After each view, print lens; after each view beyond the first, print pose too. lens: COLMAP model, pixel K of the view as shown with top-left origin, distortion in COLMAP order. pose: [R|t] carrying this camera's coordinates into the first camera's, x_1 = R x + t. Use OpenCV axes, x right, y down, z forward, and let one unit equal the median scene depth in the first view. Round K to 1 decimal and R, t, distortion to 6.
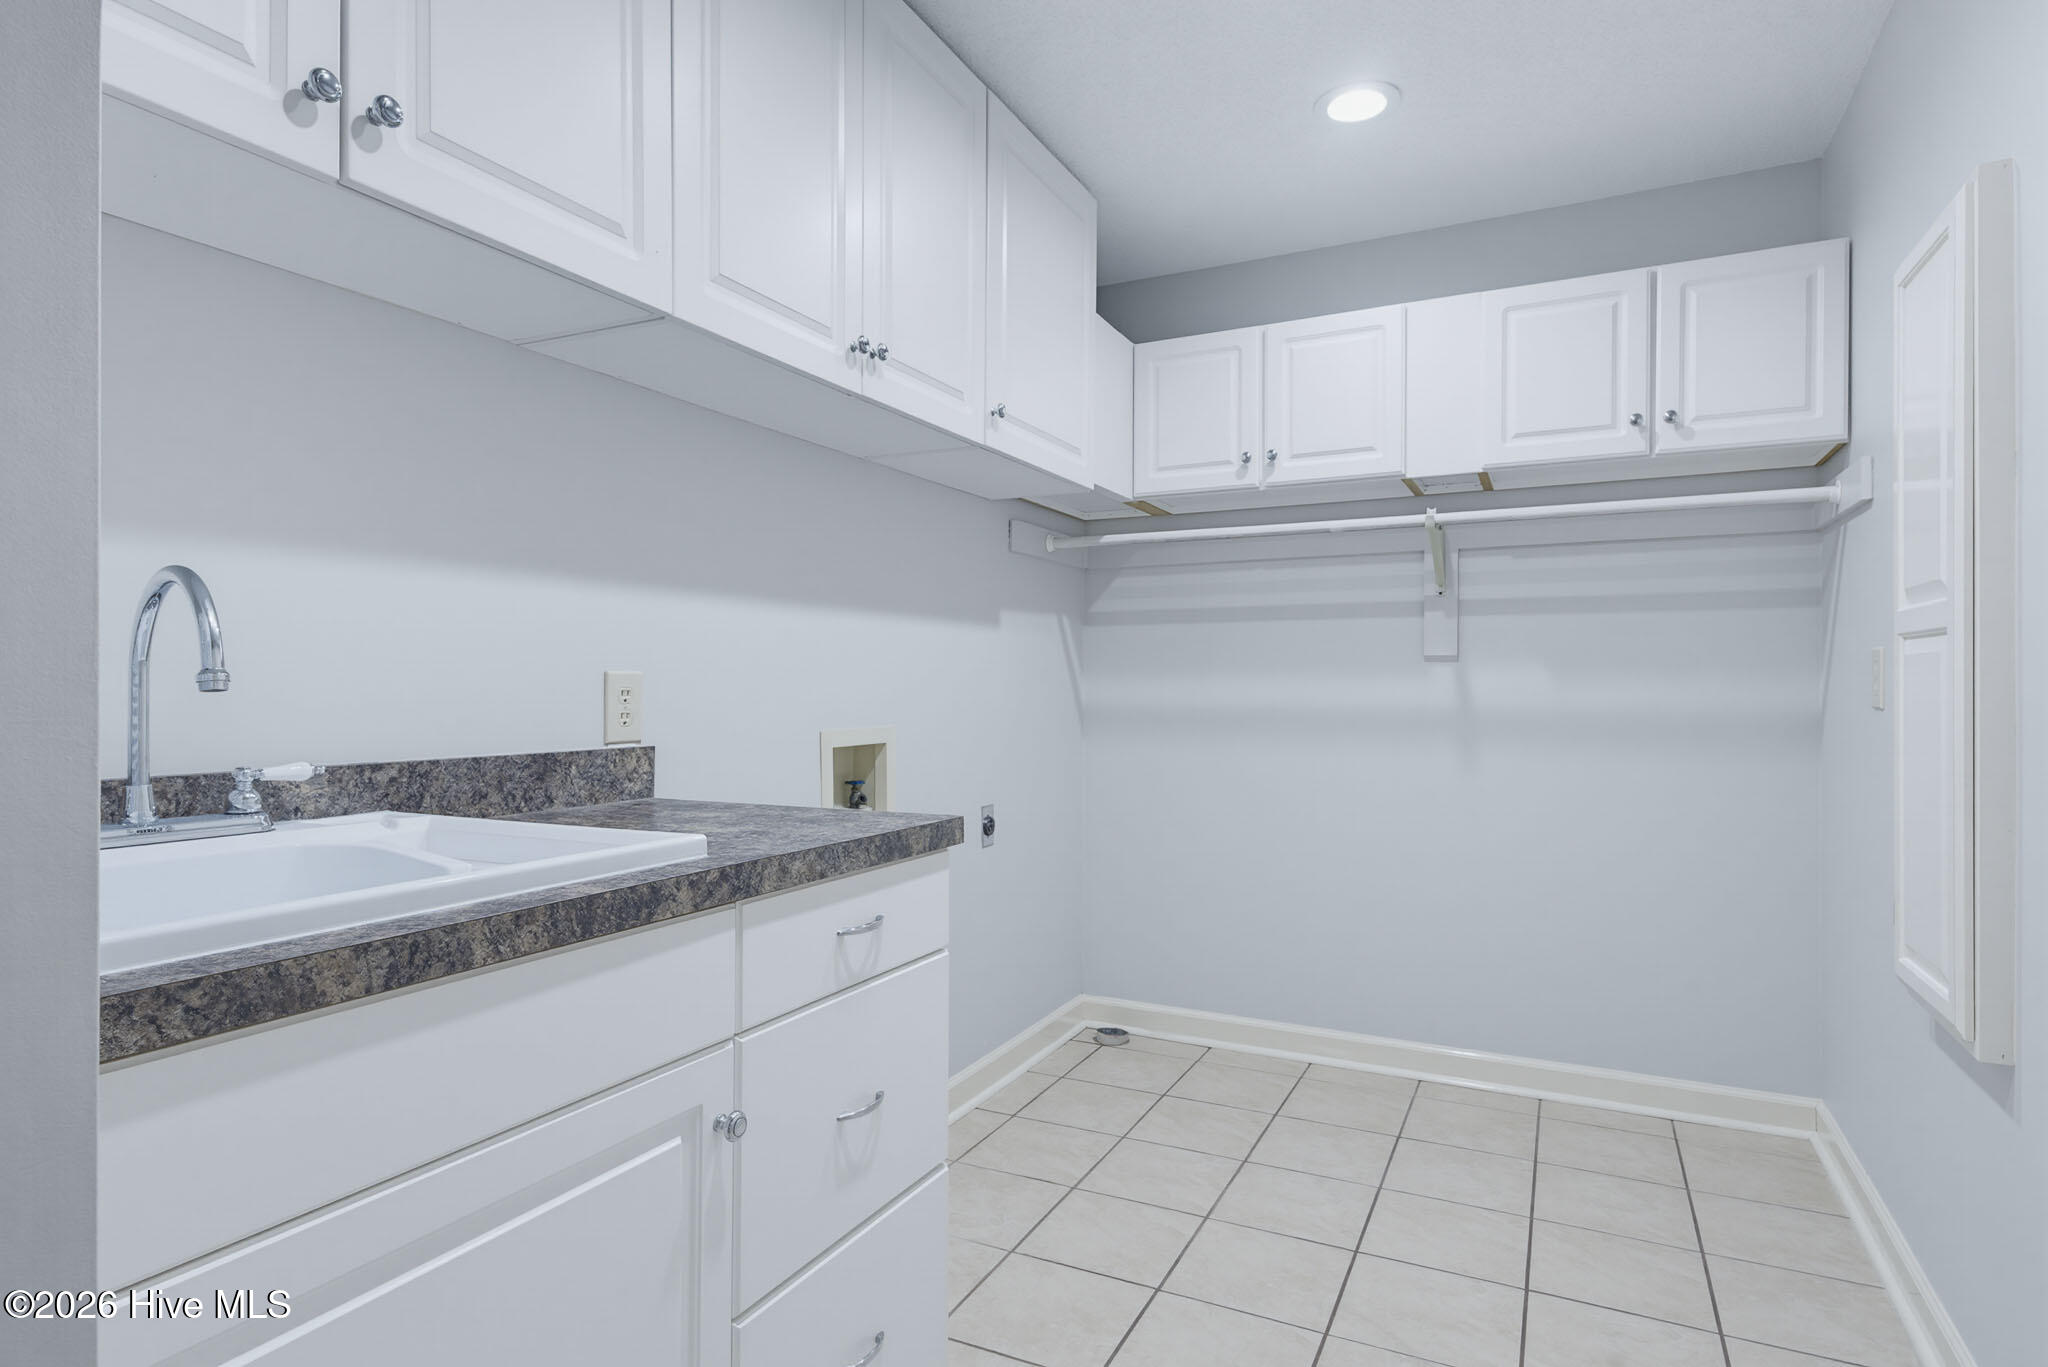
lens RADIAL K [[1092.1, 0, 1024.0], [0, 1092.1, 683.5], [0, 0, 1]] dist [0.002456, 0.000249]
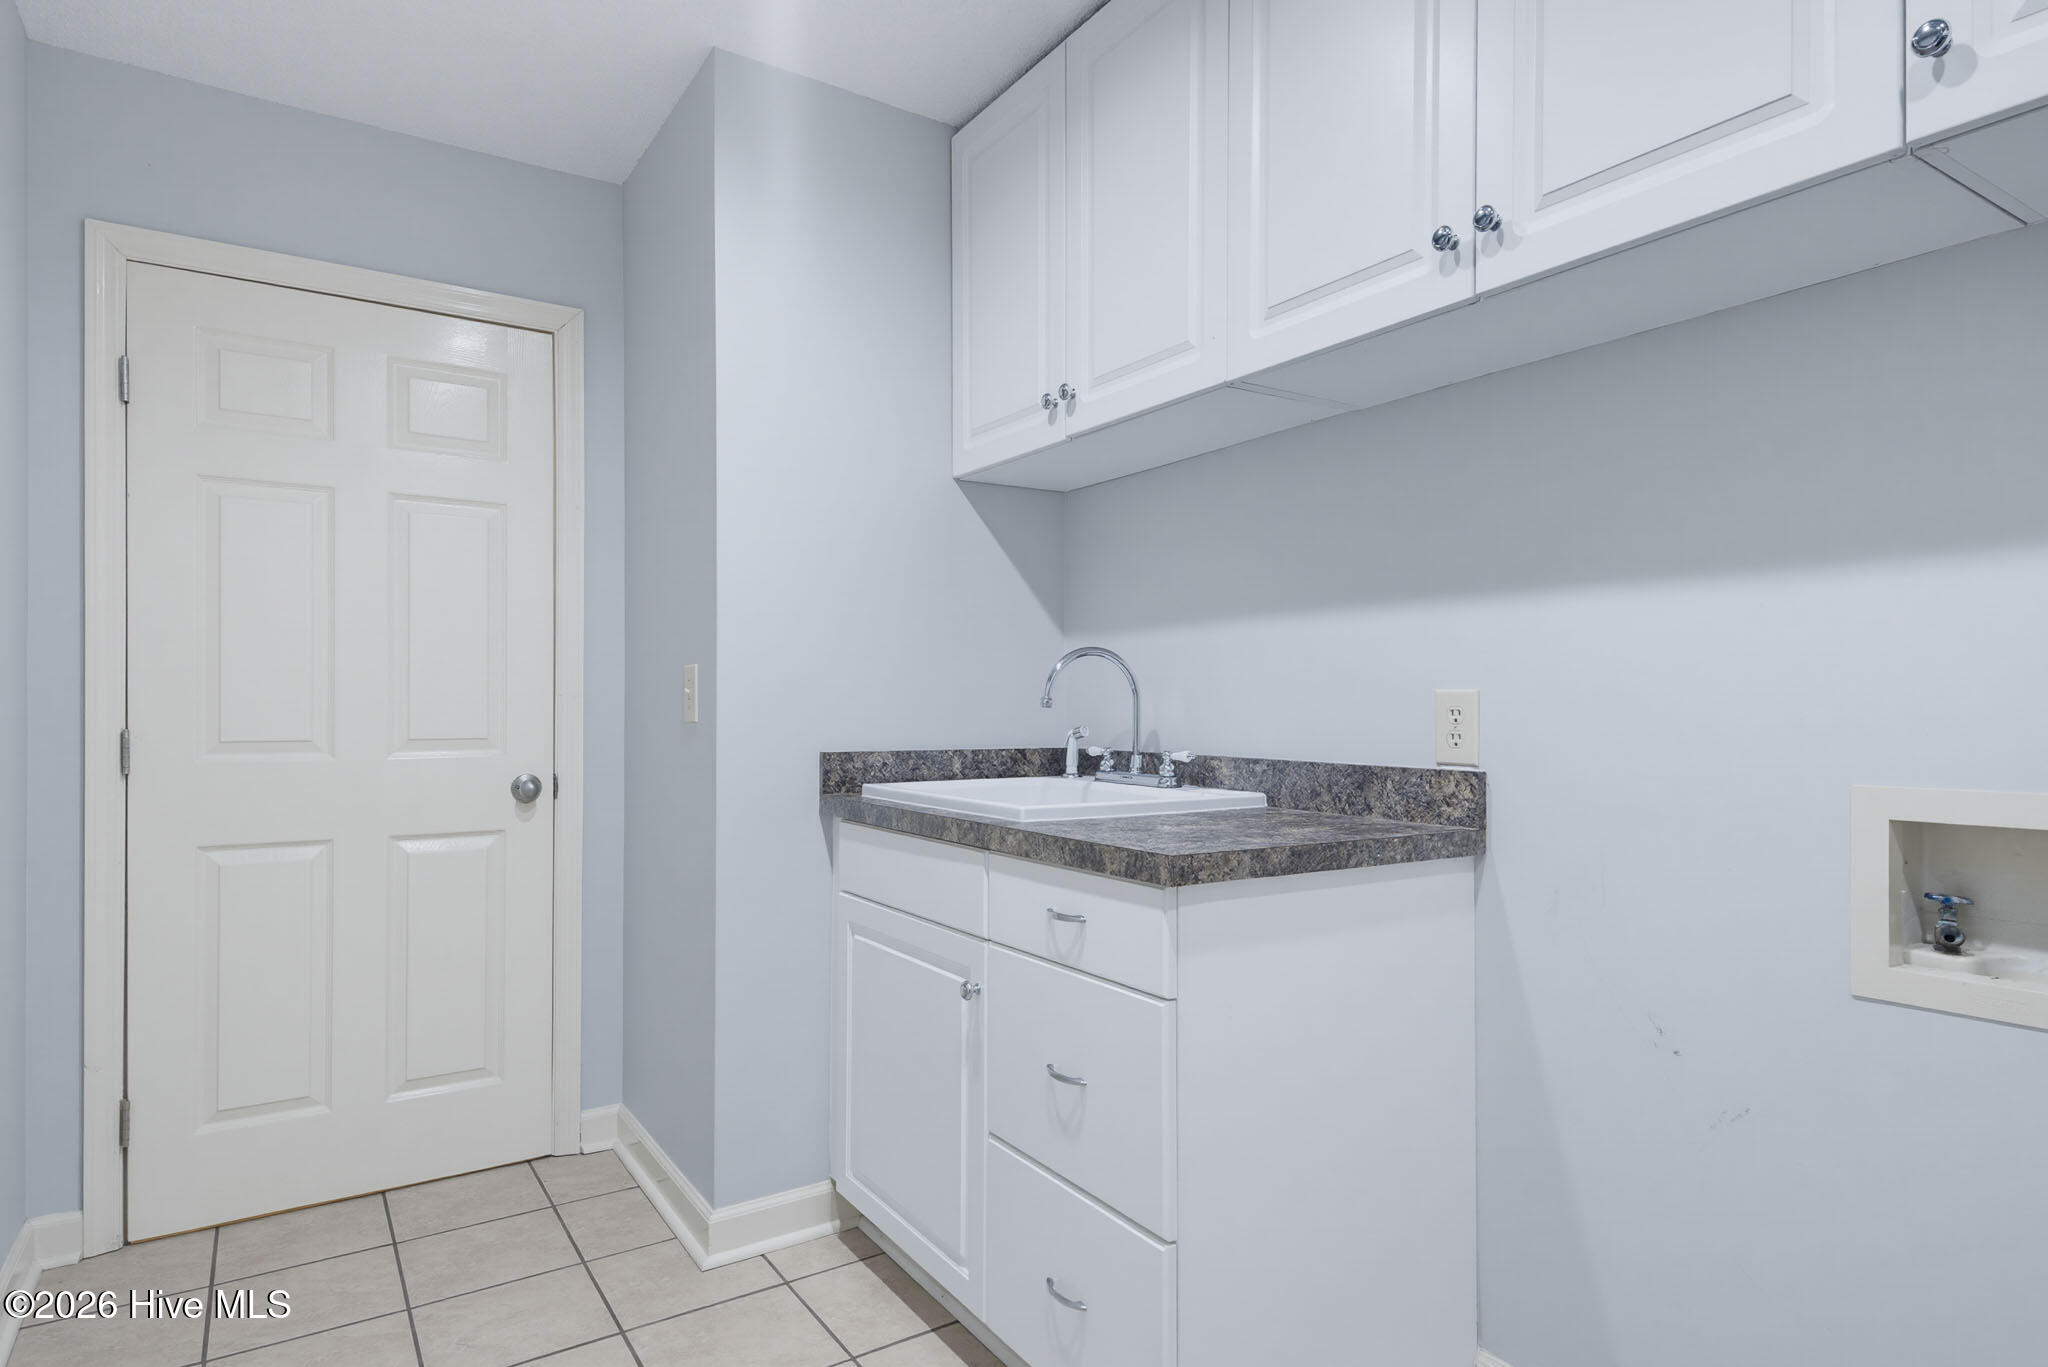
lens RADIAL K [[1120.8, 0, 1025.9], [0, 1120.8, 705.8], [0, 0, 1]] dist [0.001265, 0.000146]
pose [[-0.508291, -0.001006, -0.861185, 0.732937], [0.000771, 0.999998, -0.001623, 0.004626], [0.861185, -0.001489, -0.508290, 1.302023]]
